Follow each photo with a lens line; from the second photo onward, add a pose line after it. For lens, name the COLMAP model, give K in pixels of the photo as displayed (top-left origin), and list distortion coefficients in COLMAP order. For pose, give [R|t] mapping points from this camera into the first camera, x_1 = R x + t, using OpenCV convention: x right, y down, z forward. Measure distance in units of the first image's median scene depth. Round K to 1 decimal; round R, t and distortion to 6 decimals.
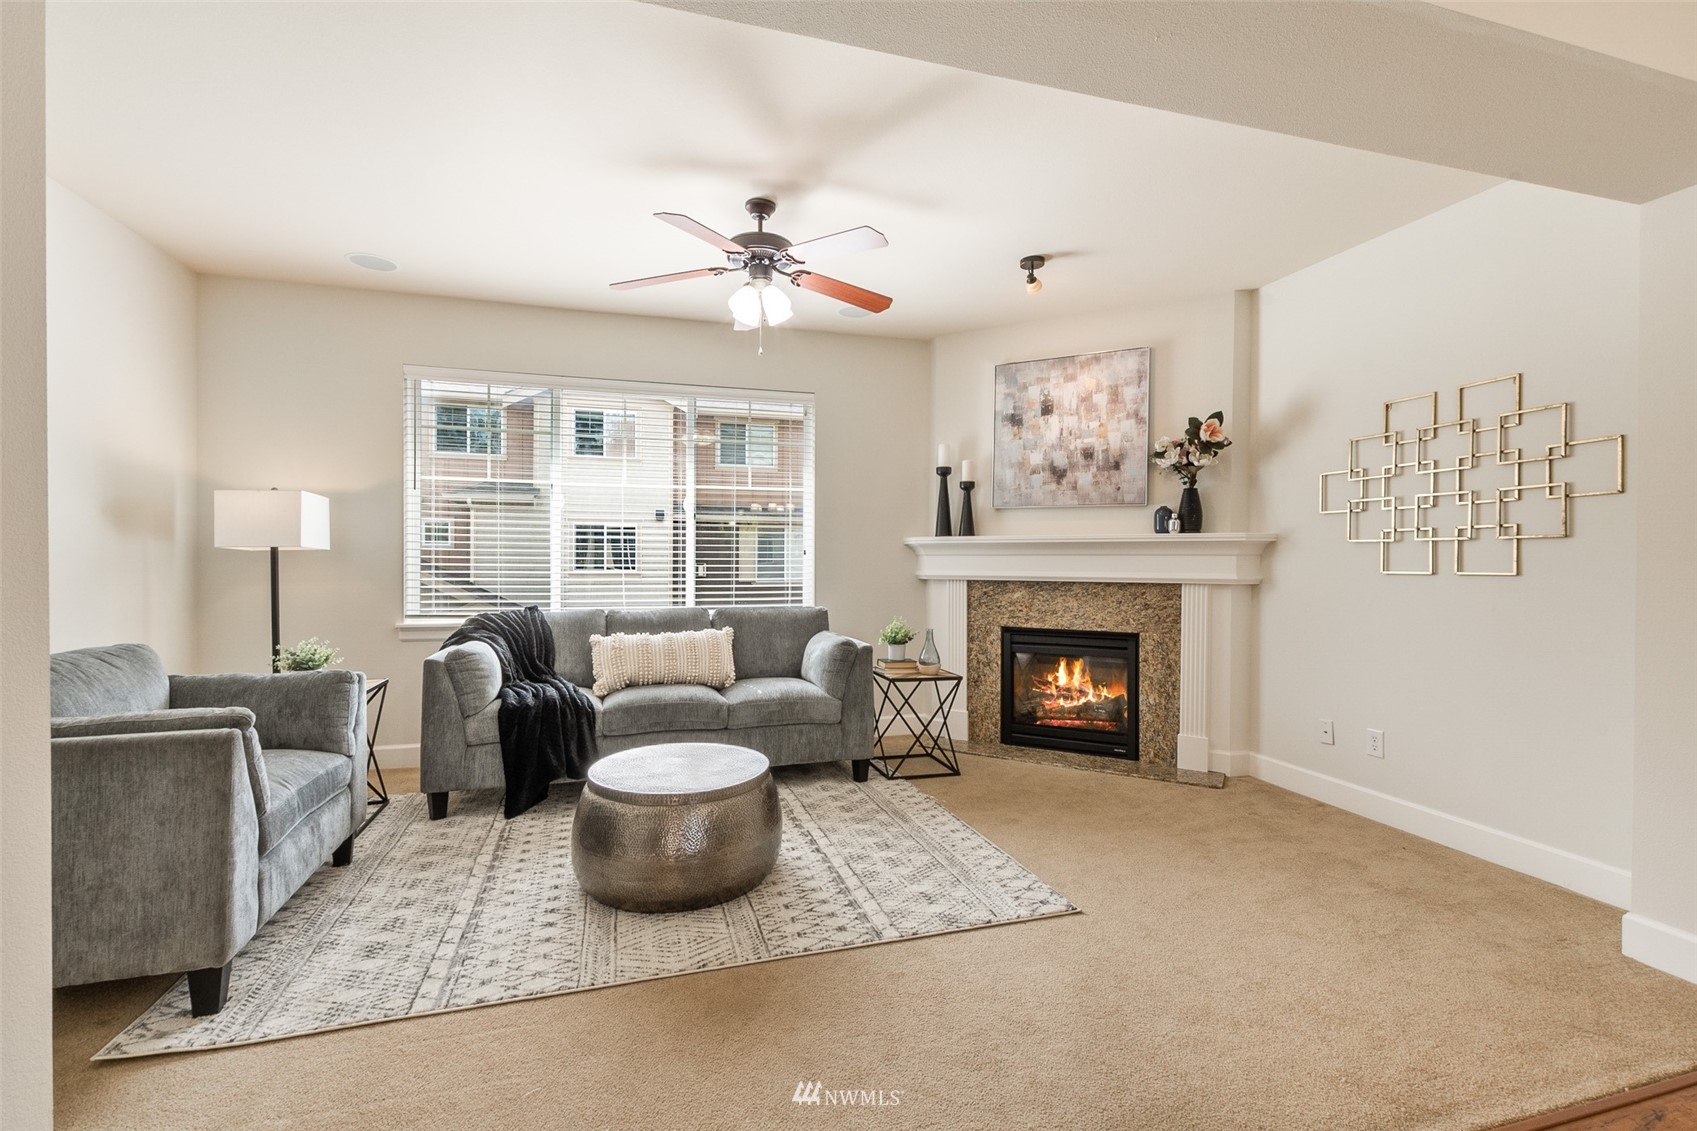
lens RADIAL K [[736.3, 0, 851.9], [0, 736.3, 565.2], [0, 0, 1]] dist [0.004990, -0.002452]
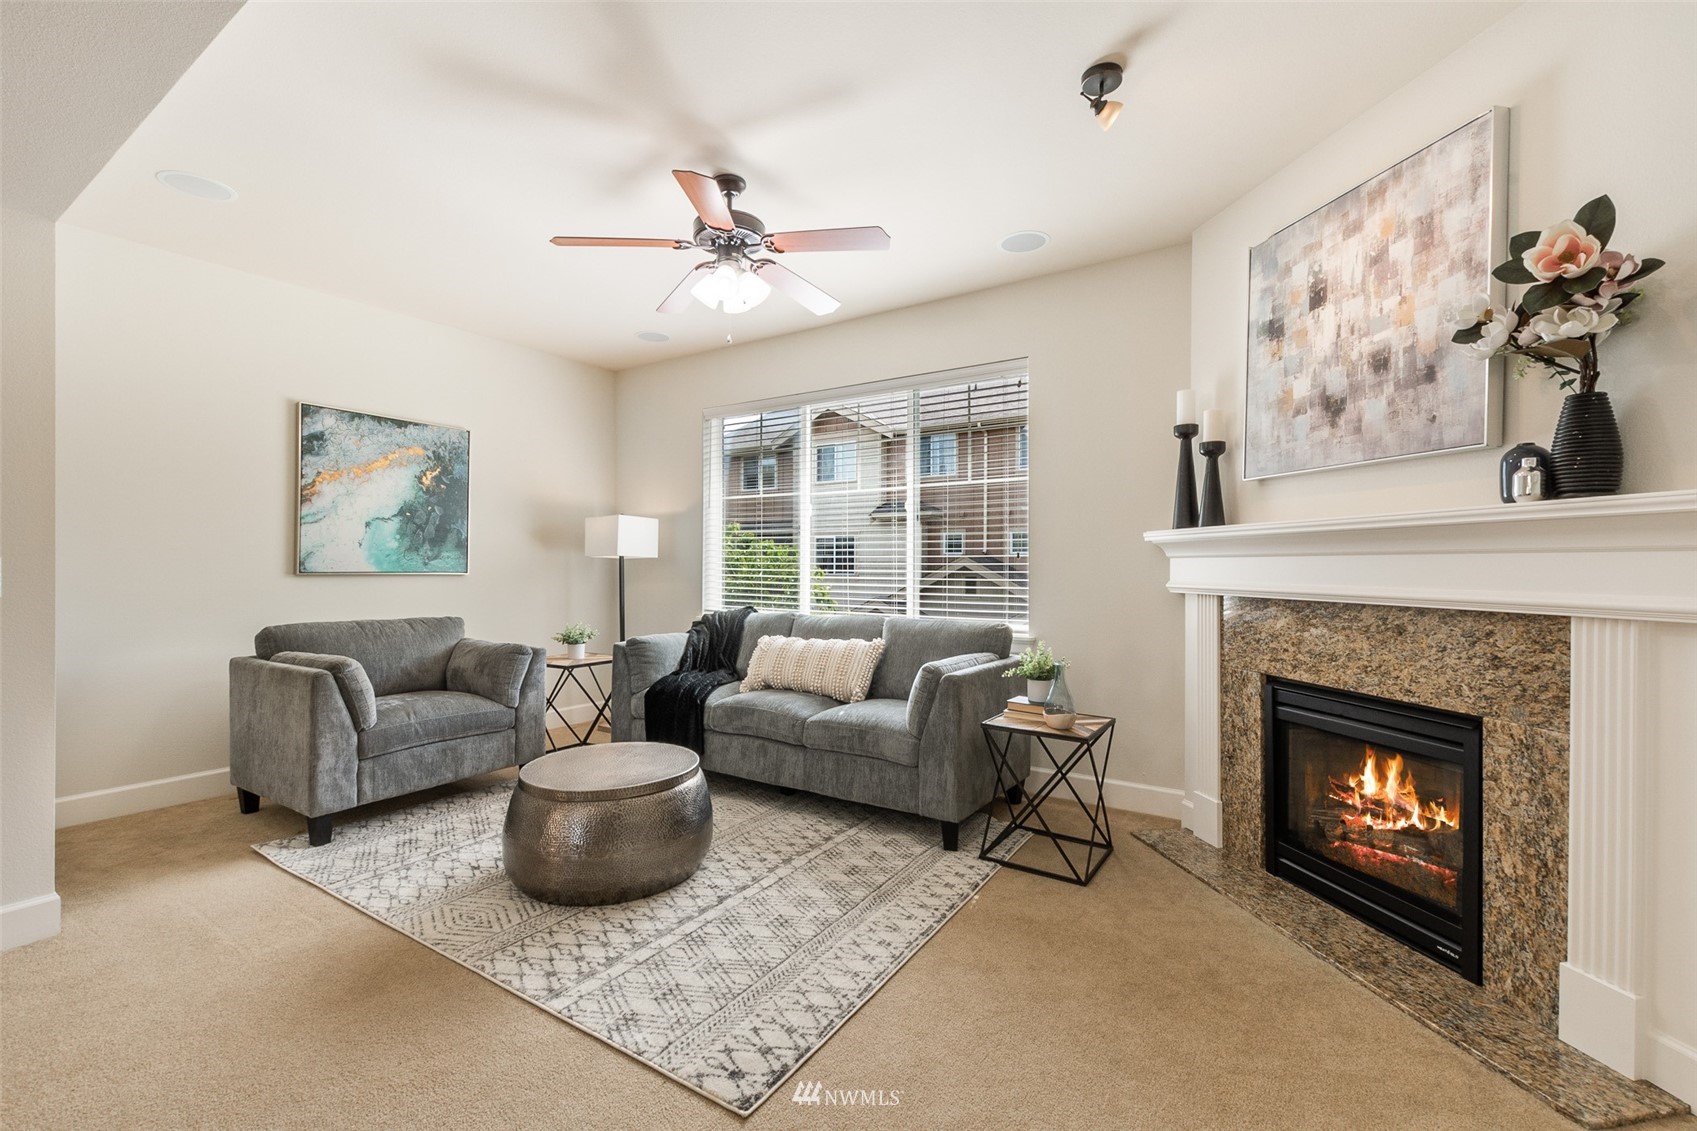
lens RADIAL K [[736.3, 0, 850.6], [0, 736.3, 563.6], [0, 0, 1]] dist [0.004990, -0.002452]
pose [[0.637713, -0.003931, -0.770264, 0.488697], [-0.004537, 0.999950, -0.008859, -0.000459], [0.770260, 0.009145, 0.637664, 0.377064]]
